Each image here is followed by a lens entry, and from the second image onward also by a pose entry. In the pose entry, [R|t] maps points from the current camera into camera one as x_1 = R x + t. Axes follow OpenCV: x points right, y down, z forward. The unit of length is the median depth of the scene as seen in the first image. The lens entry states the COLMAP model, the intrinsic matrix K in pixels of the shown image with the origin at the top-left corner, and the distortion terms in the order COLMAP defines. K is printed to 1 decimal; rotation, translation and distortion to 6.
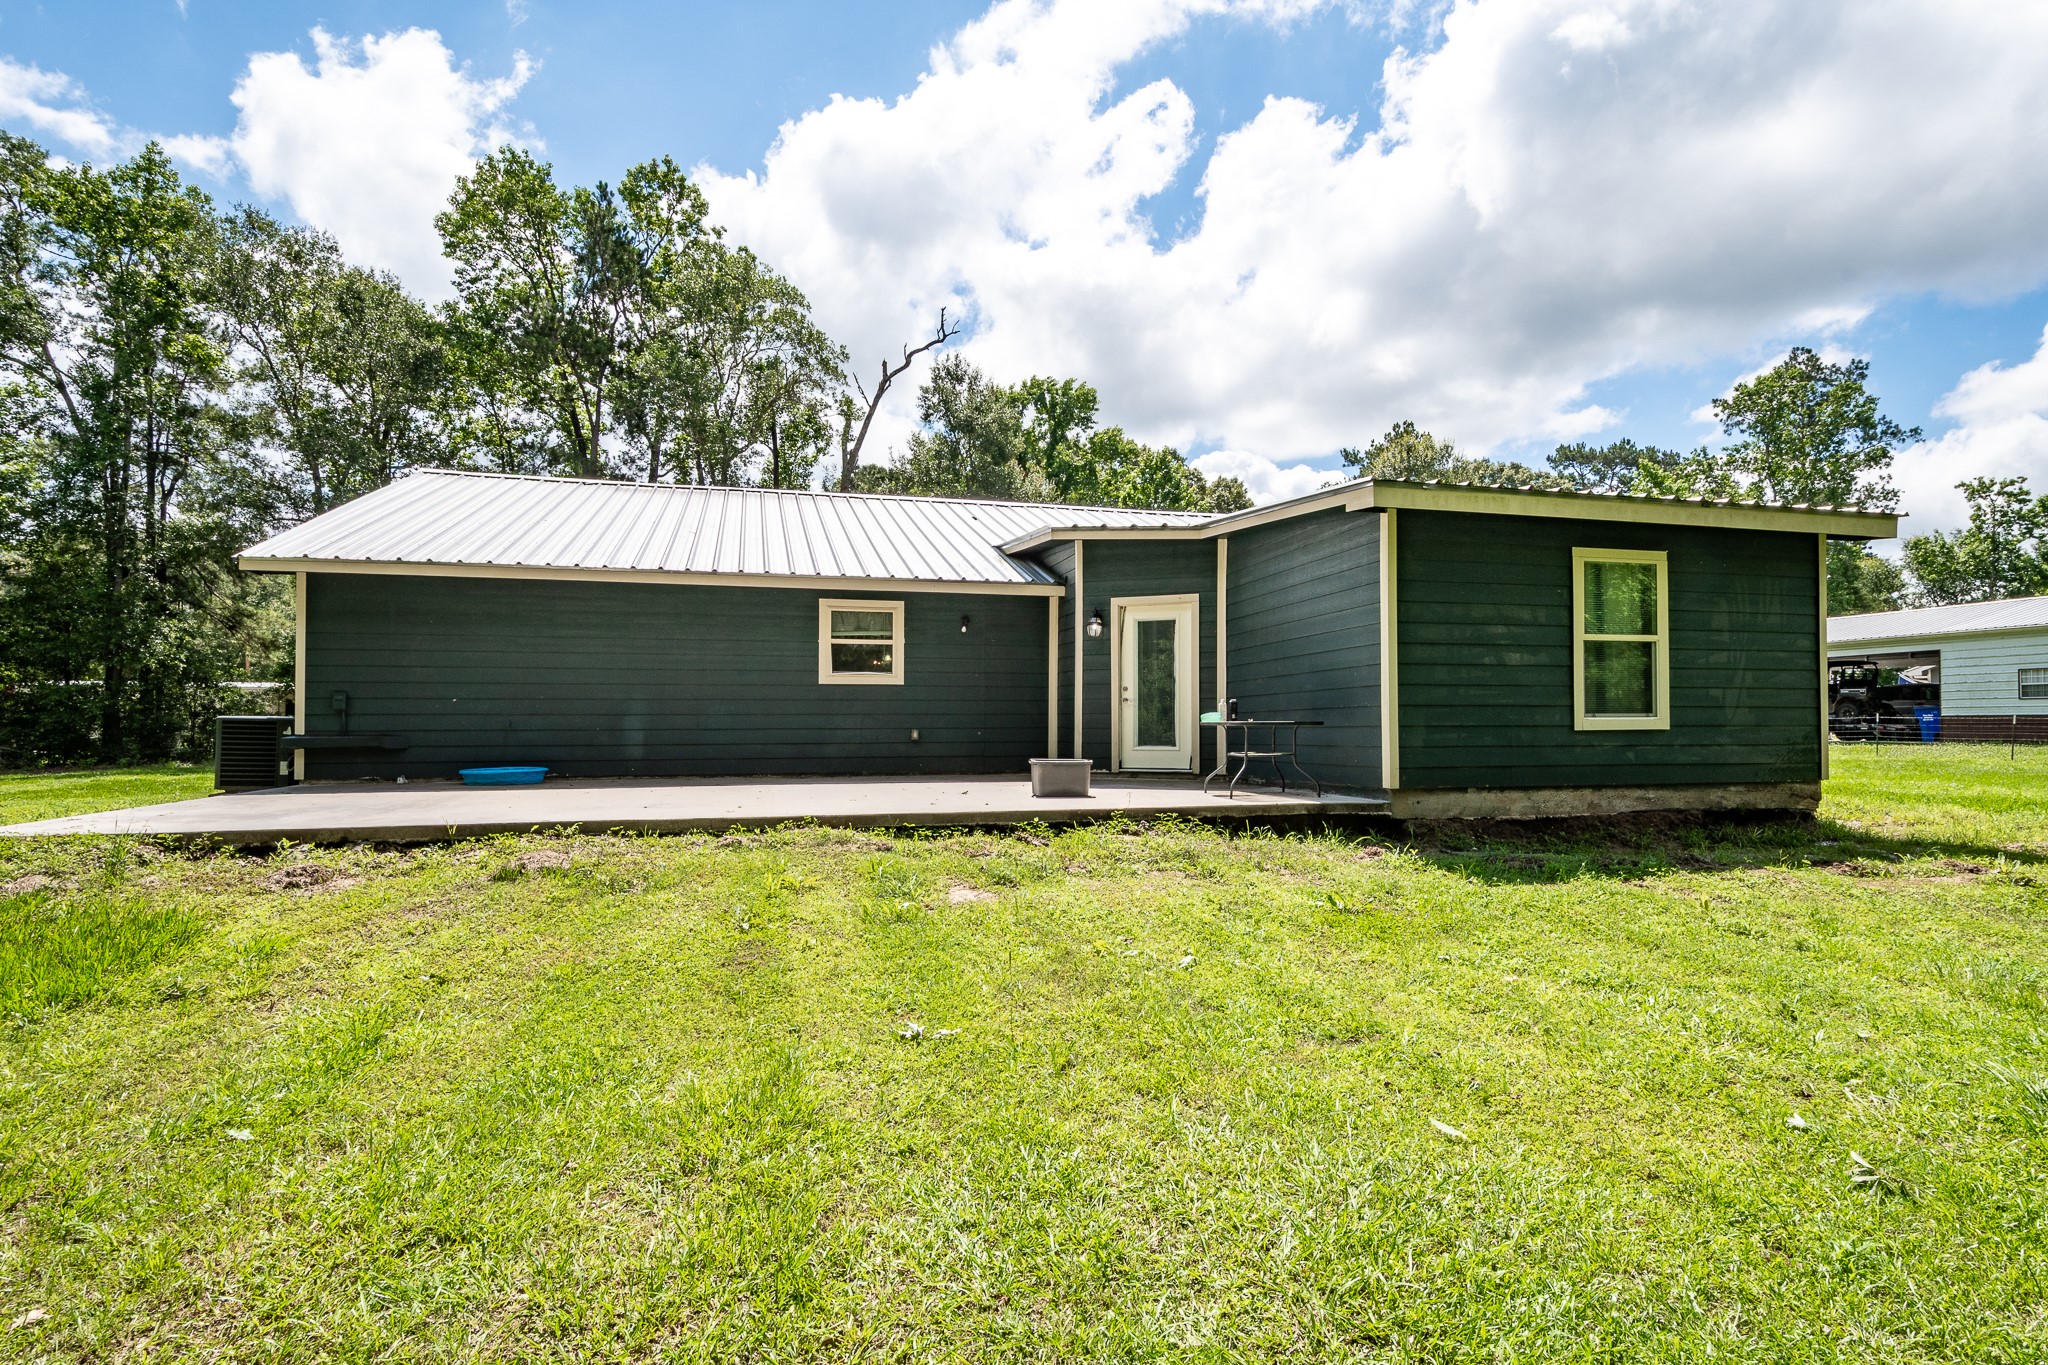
lens RADIAL K [[1030.4, 0, 1023.7], [0, 1030.4, 709.4], [0, 0, 1]] dist [0.010347, -0.000047]
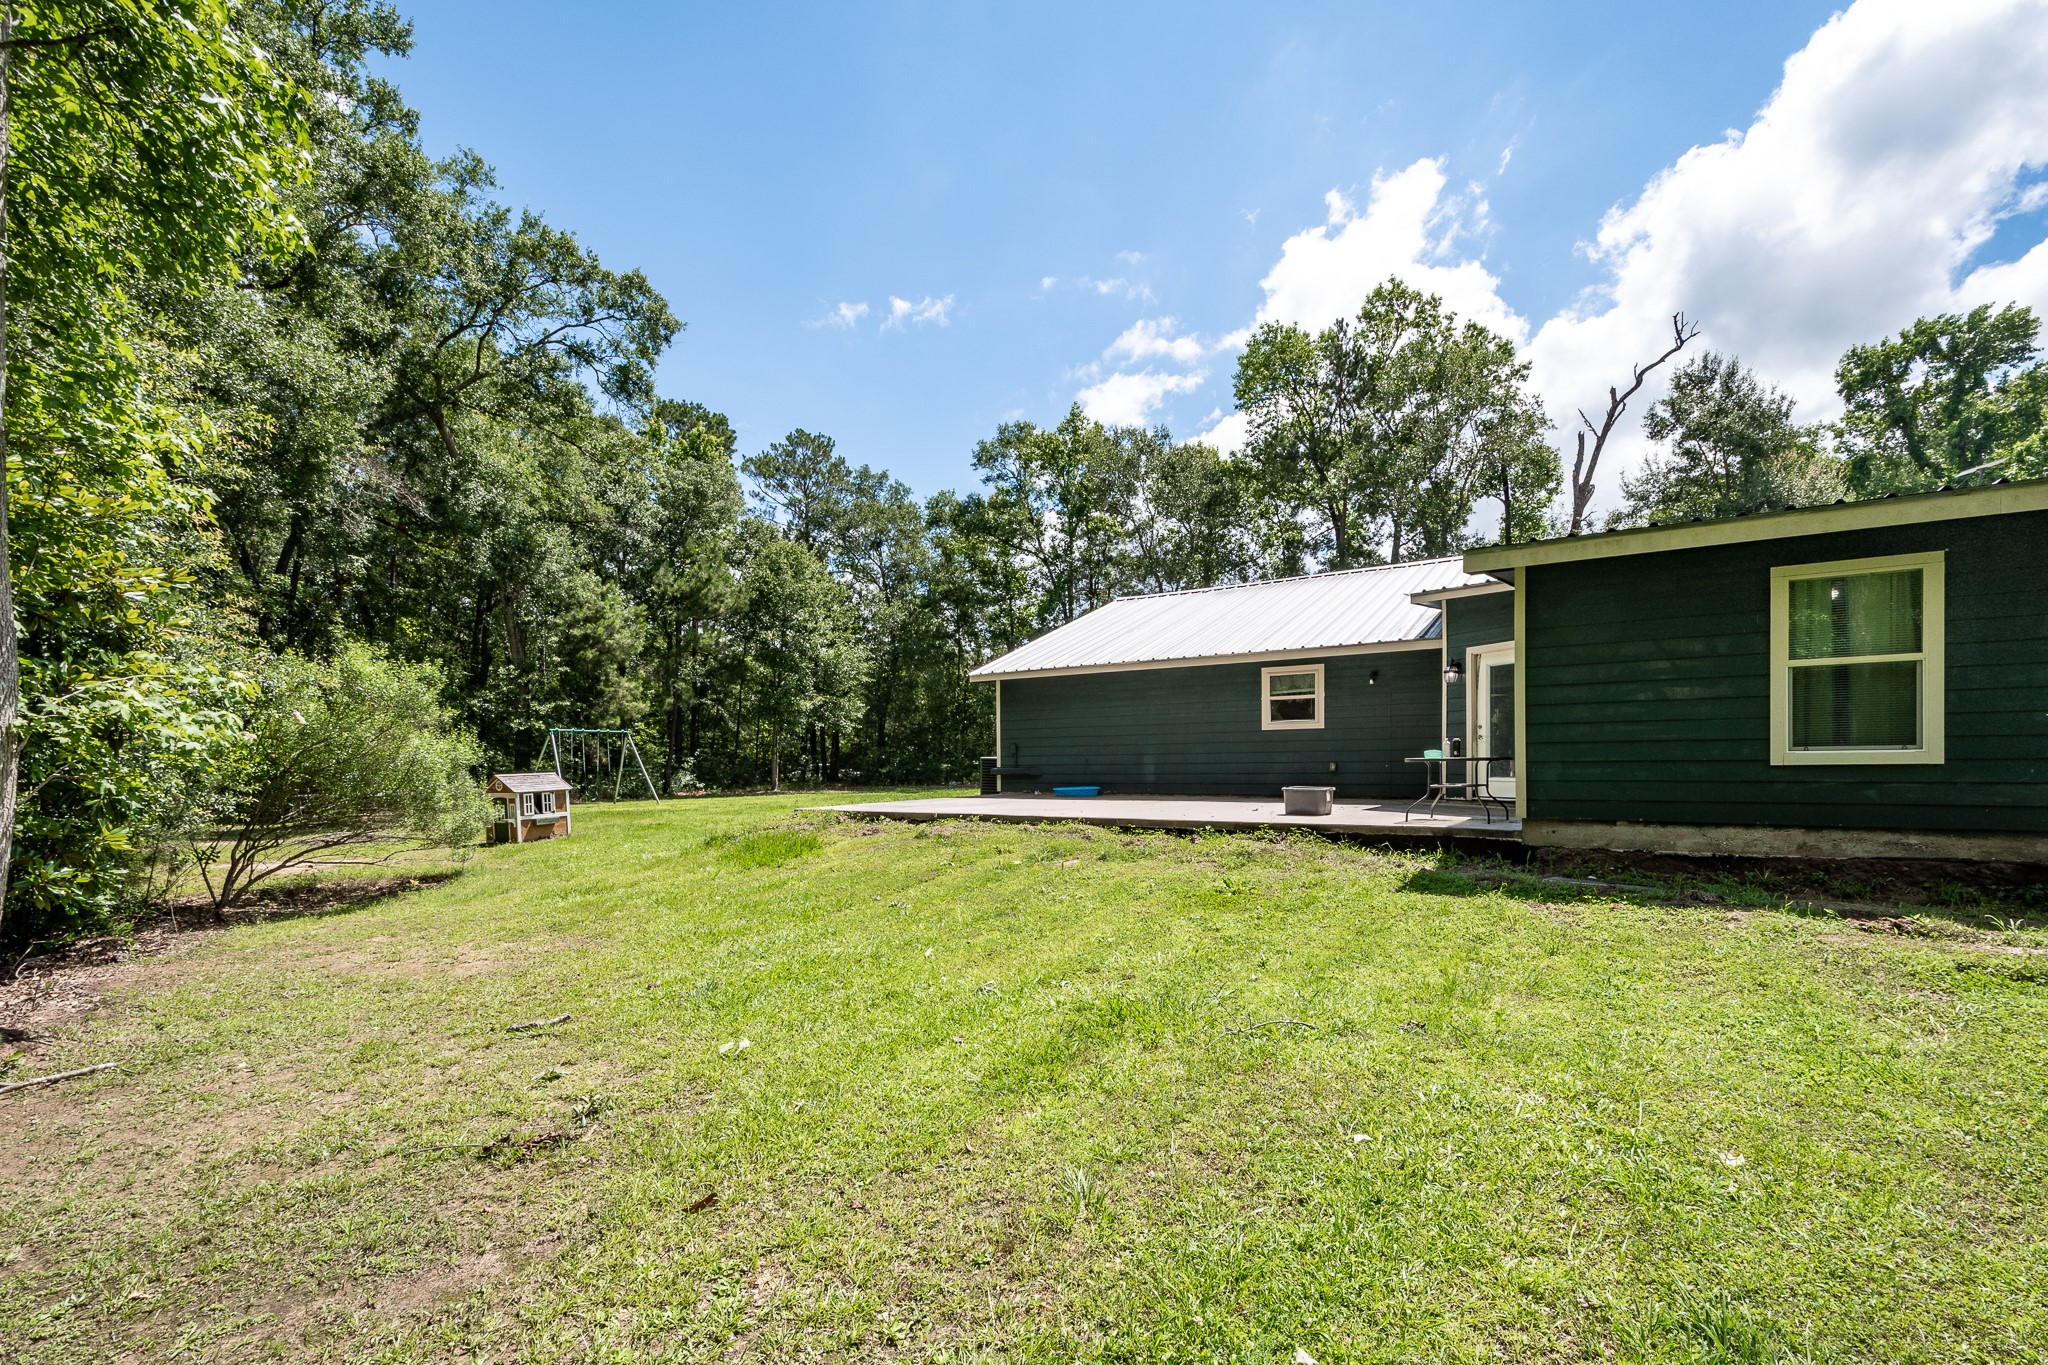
lens RADIAL K [[891.5, 0, 1023.3], [0, 891.5, 768.2], [0, 0, 1]] dist [-0.000431, -0.000206]
pose [[0.664771, 0.001169, -0.747046, 0.663662], [0.021925, 0.999537, 0.021075, -0.008440], [0.746725, -0.030389, 0.664438, -0.037230]]
